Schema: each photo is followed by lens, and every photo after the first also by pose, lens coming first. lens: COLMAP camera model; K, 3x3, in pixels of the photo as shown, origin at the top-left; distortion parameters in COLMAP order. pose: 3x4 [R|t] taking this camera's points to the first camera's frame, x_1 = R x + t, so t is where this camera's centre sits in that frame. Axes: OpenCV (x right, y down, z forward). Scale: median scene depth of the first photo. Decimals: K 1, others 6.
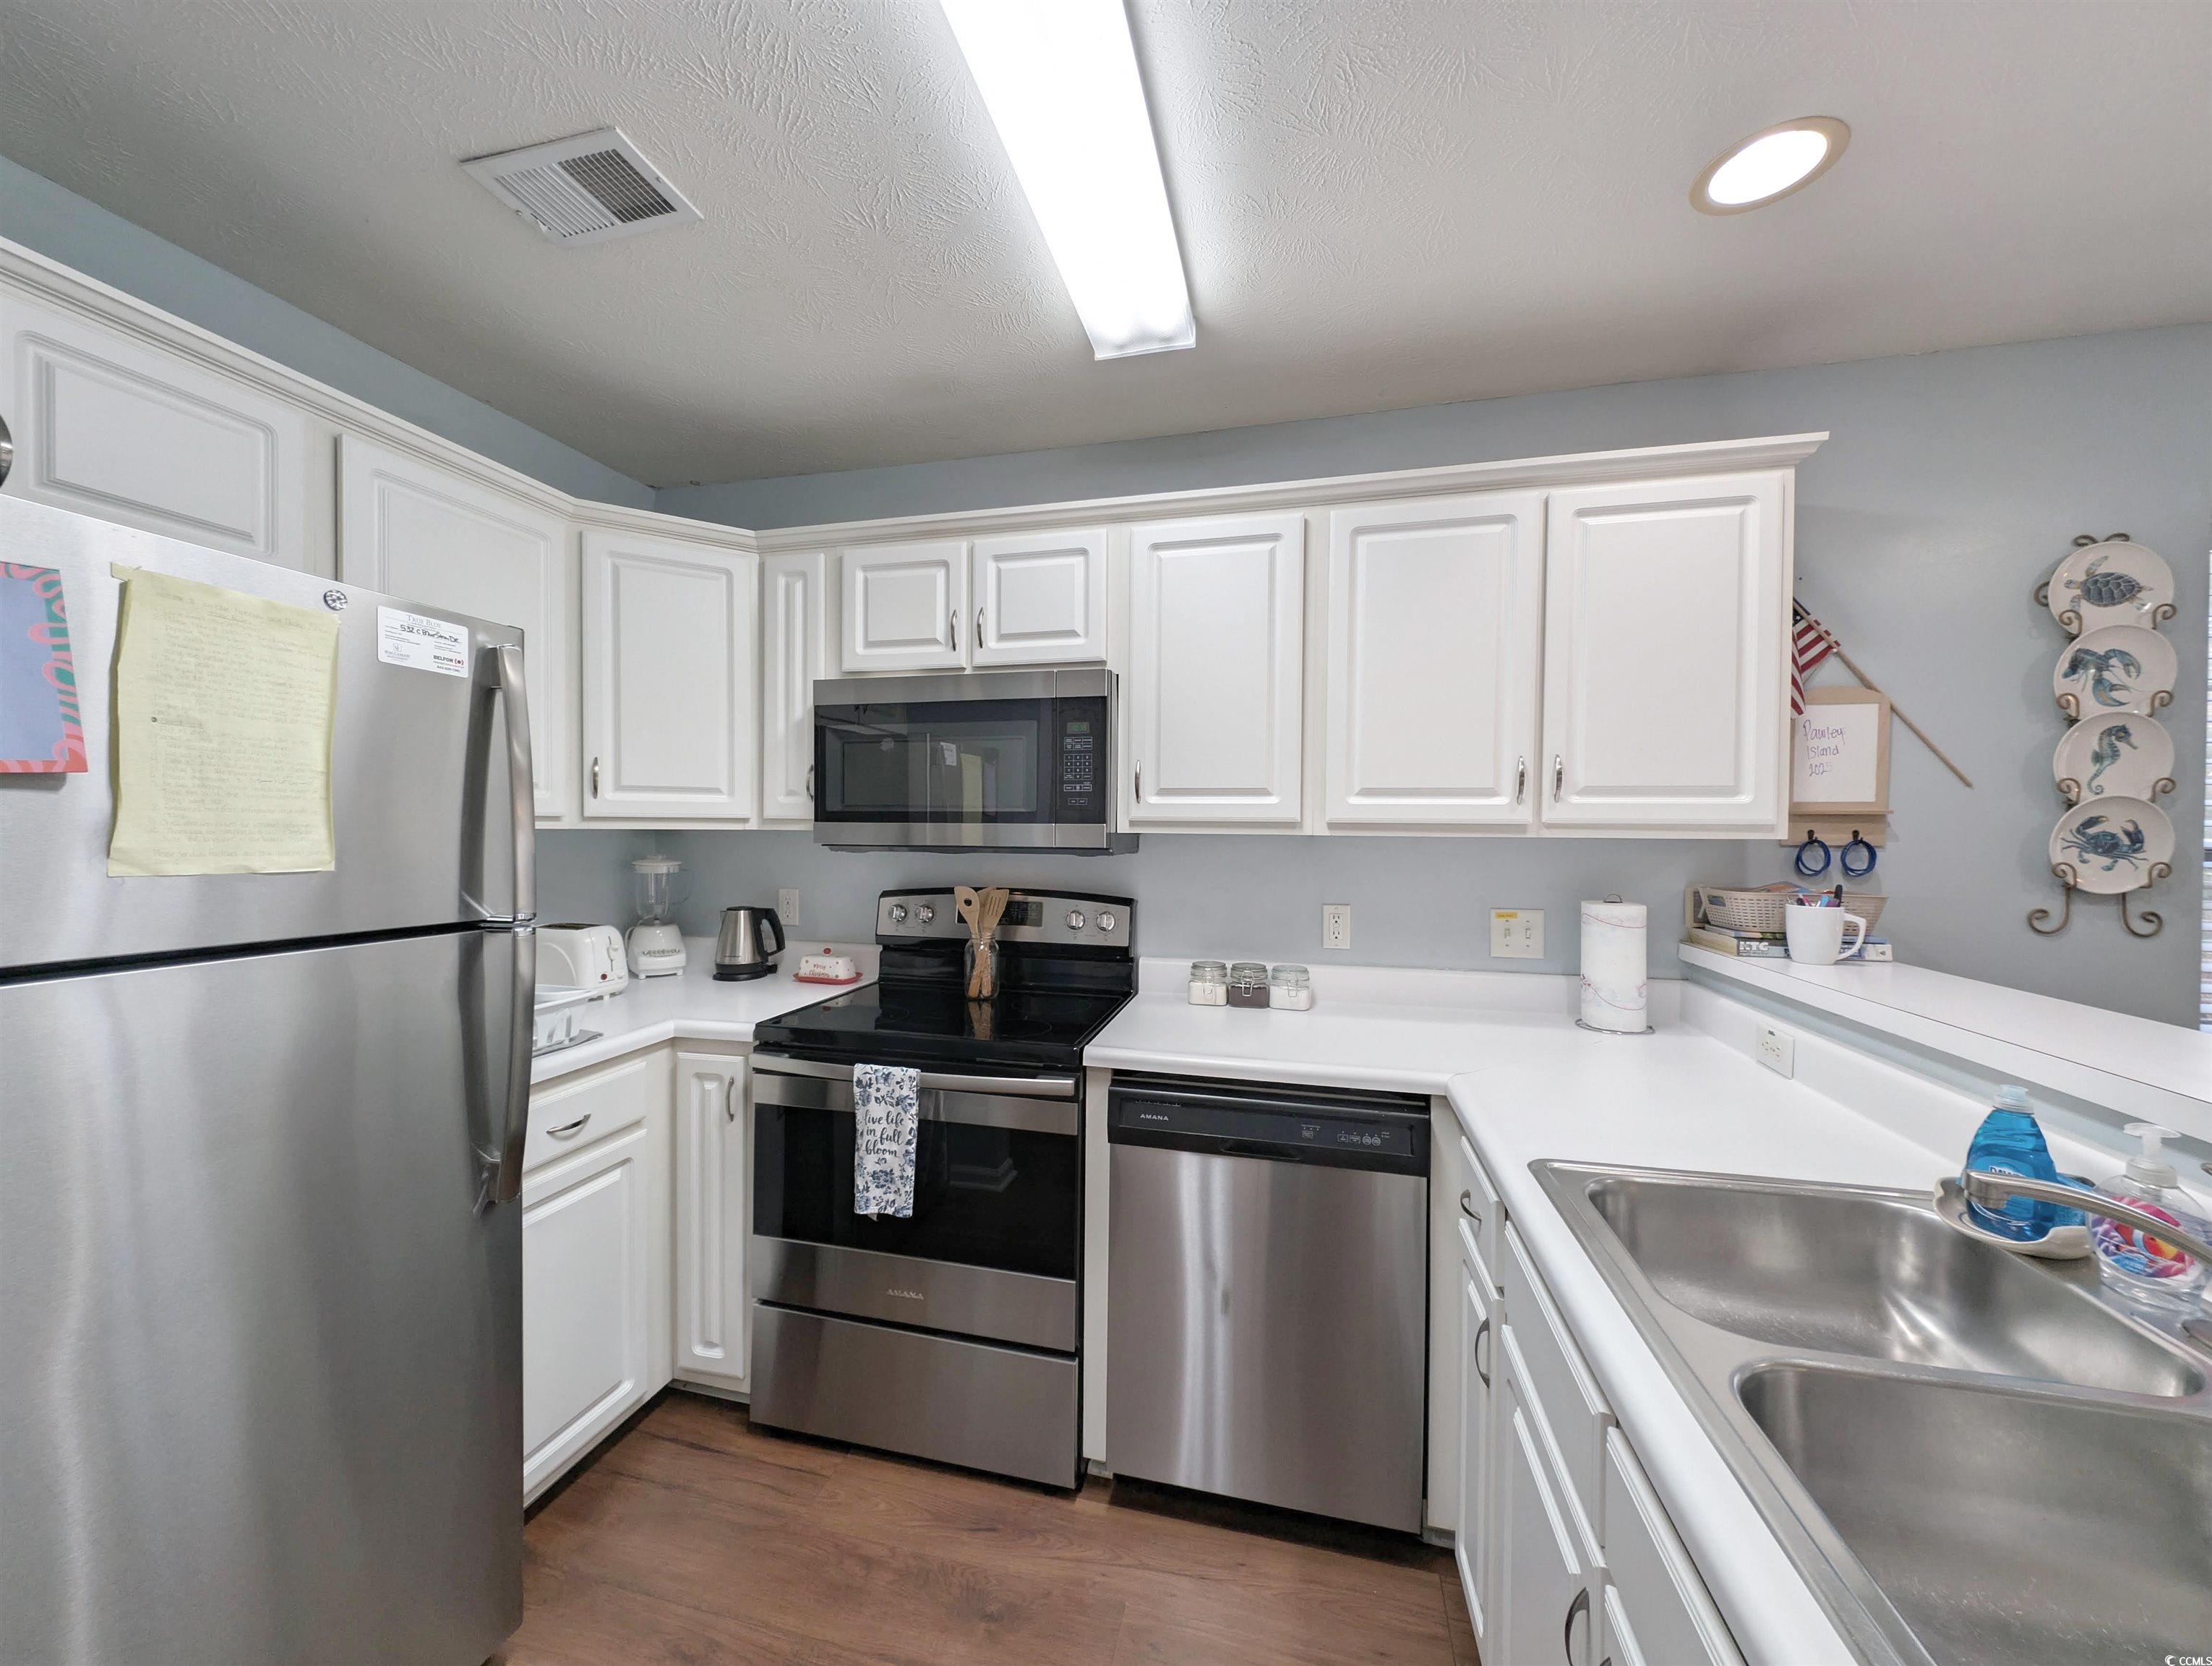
lens RADIAL K [[827.6, 0, 1093.9], [0, 827.6, 838.3], [0, 0, 1]] dist [0.015161, -0.007491]
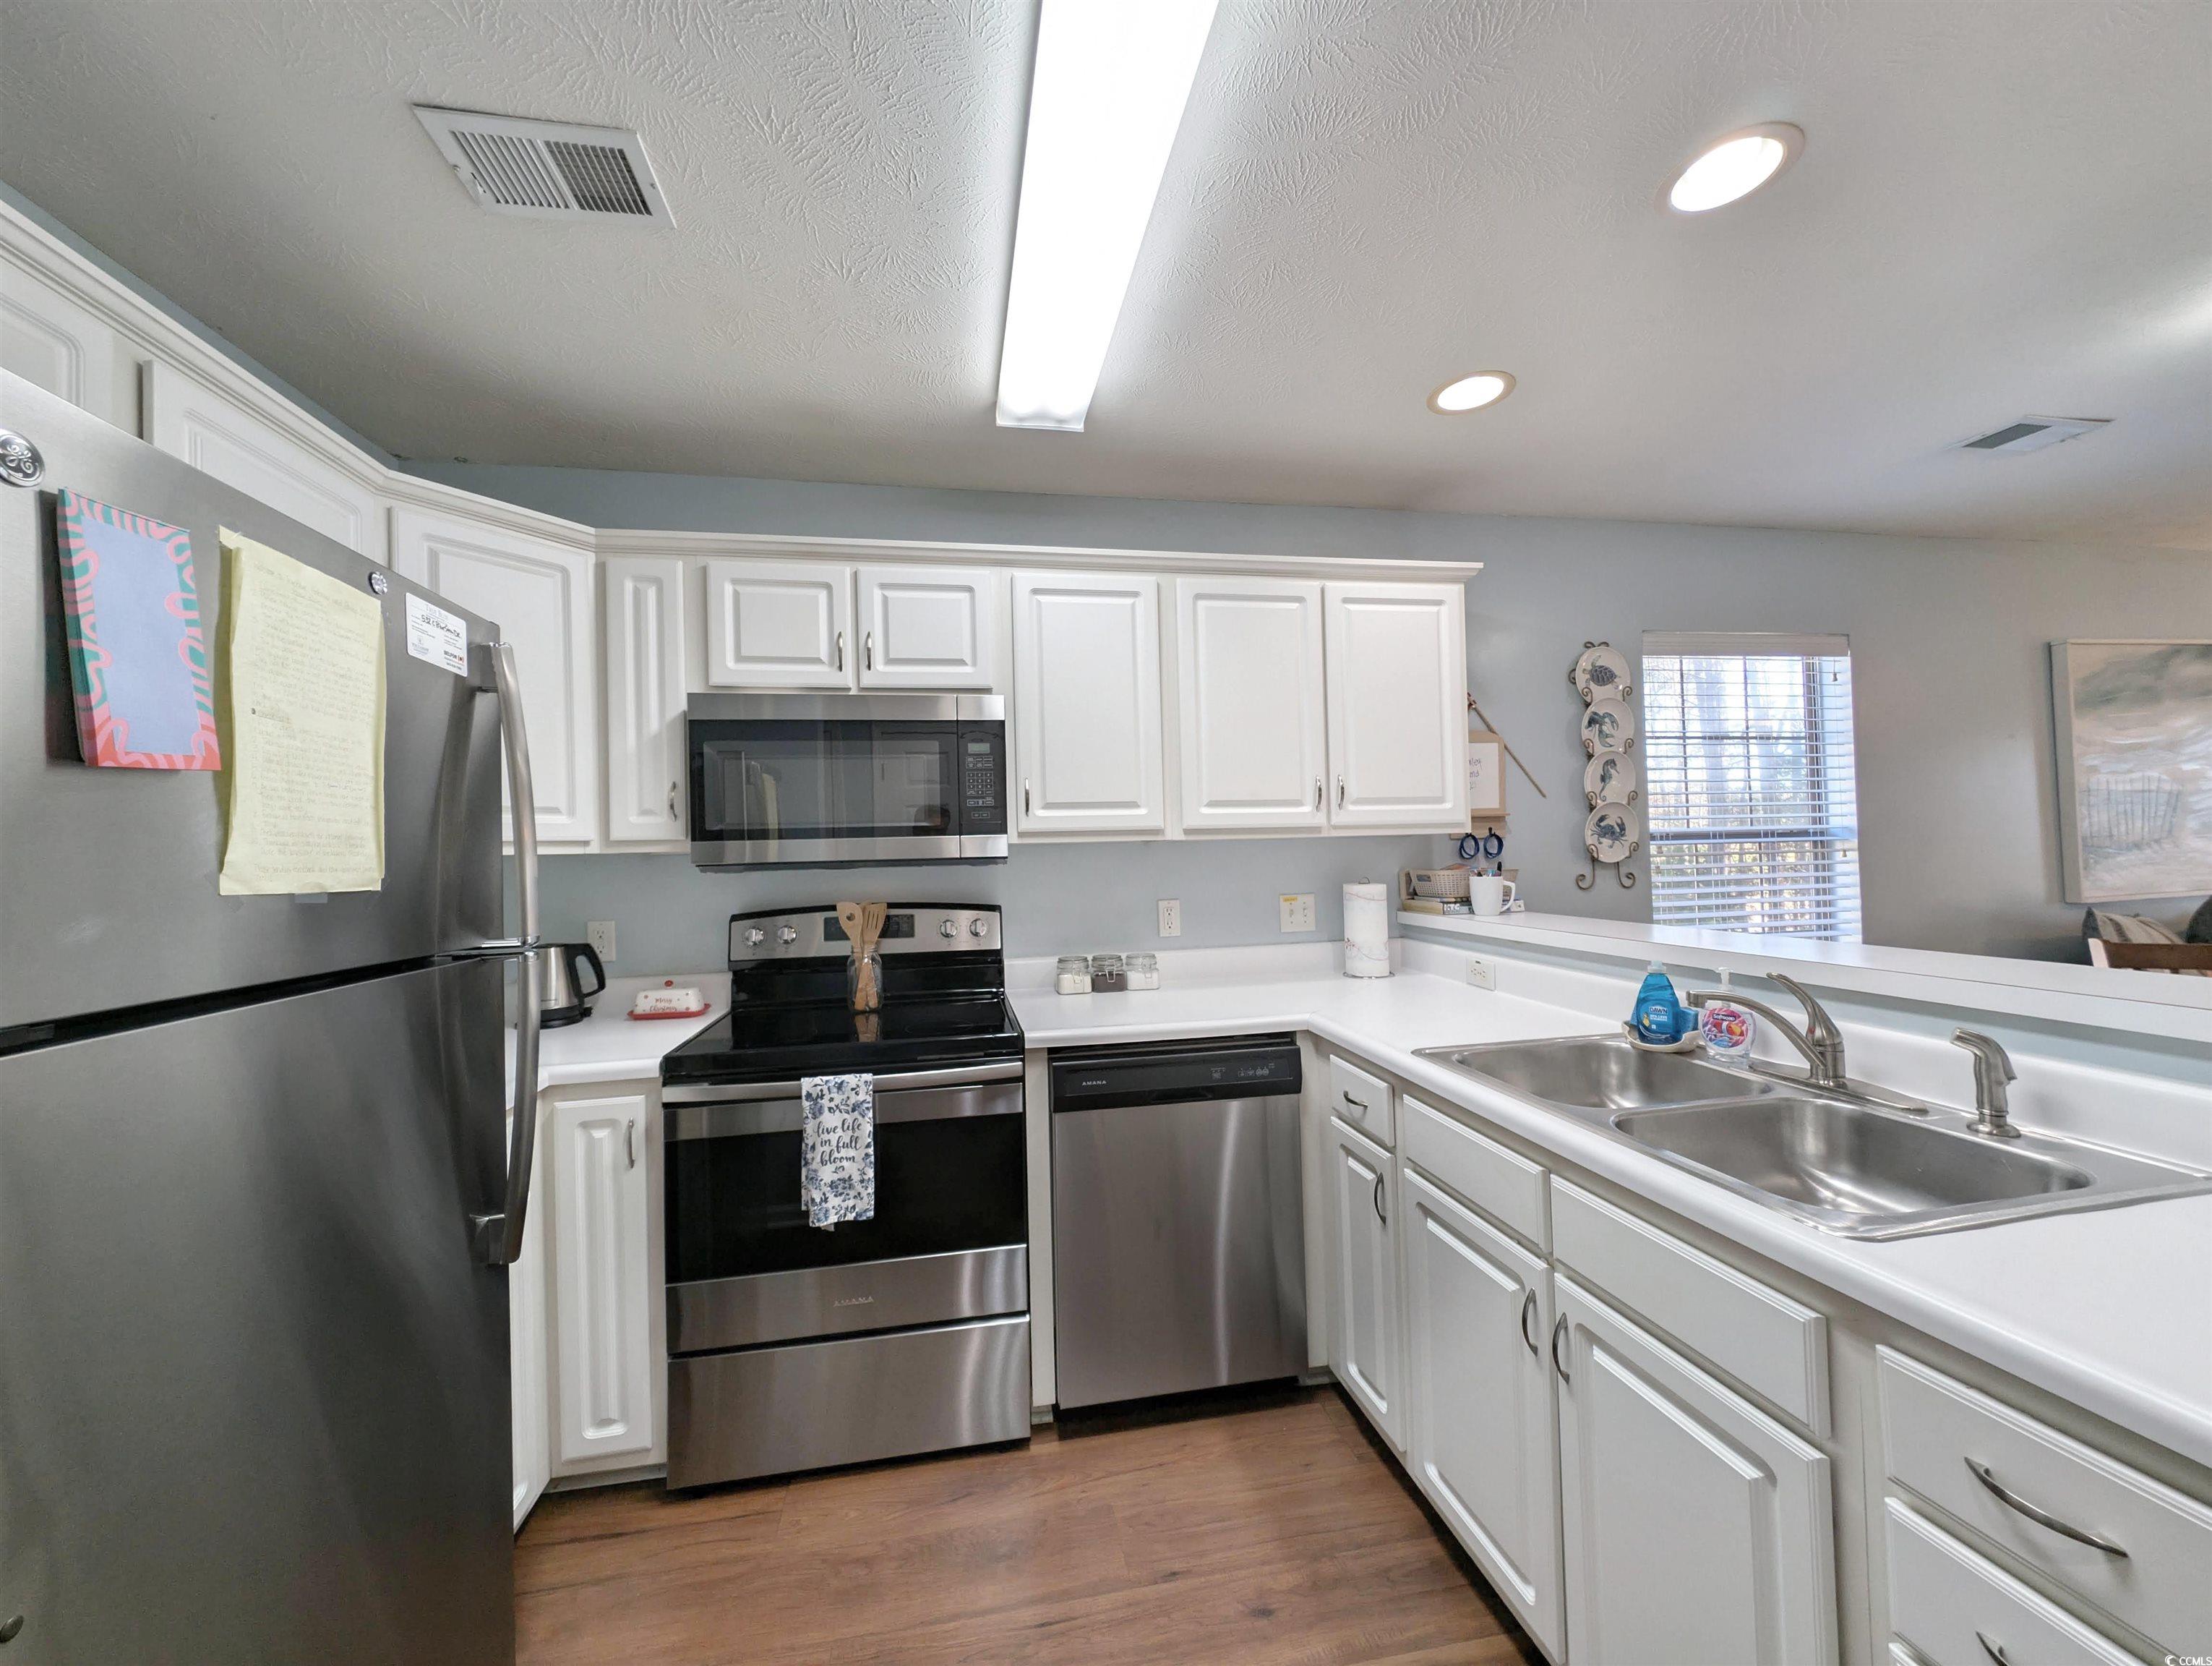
lens RADIAL K [[827.6, 0, 1093.9], [0, 827.6, 838.3], [0, 0, 1]] dist [0.015161, -0.007491]
pose [[0.911570, -0.024827, 0.410394, -0.360505], [0.038837, 0.998912, -0.025835, 0.022185], [-0.409306, 0.039489, 0.911542, -0.064600]]
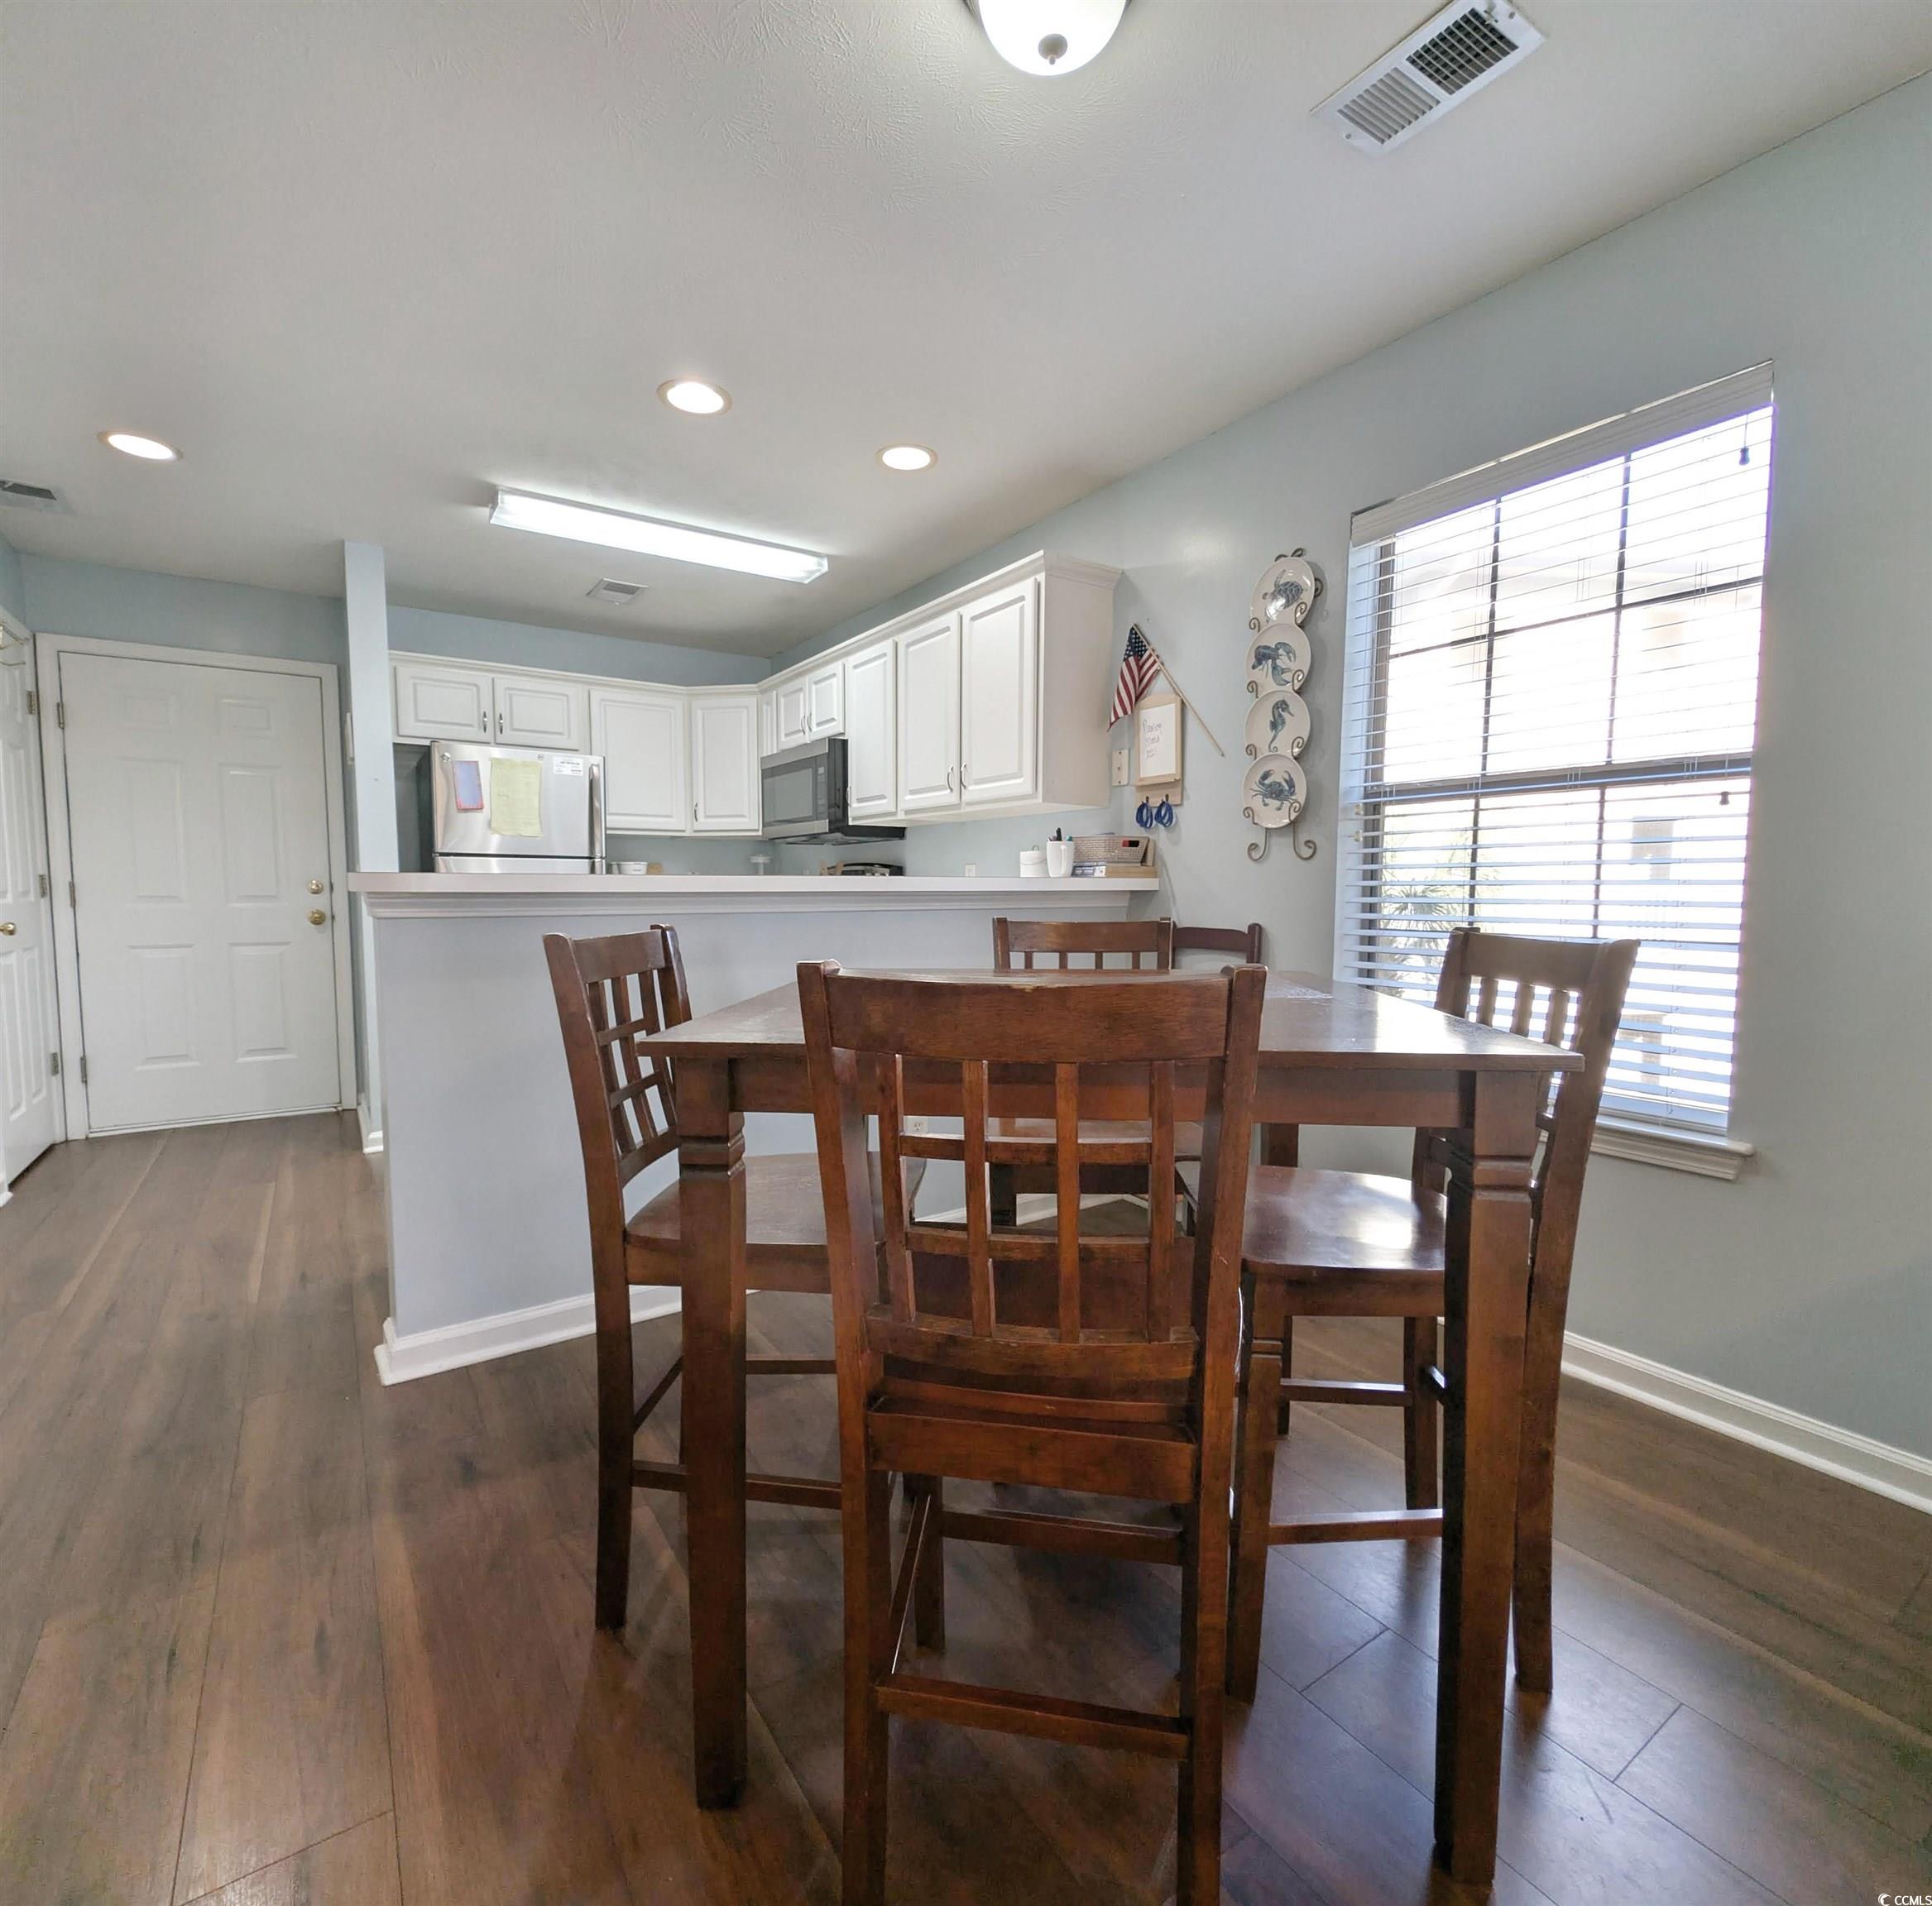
lens RADIAL K [[951.3, 0, 955.0], [0, 951.3, 952.2], [0, 0, 1]] dist [0.024358, -0.015827]
pose [[0.740282, 0.038510, -0.671193, 1.852099], [-0.004263, 0.998607, 0.052594, 0.185589], [0.672283, -0.036073, 0.739415, -0.484958]]
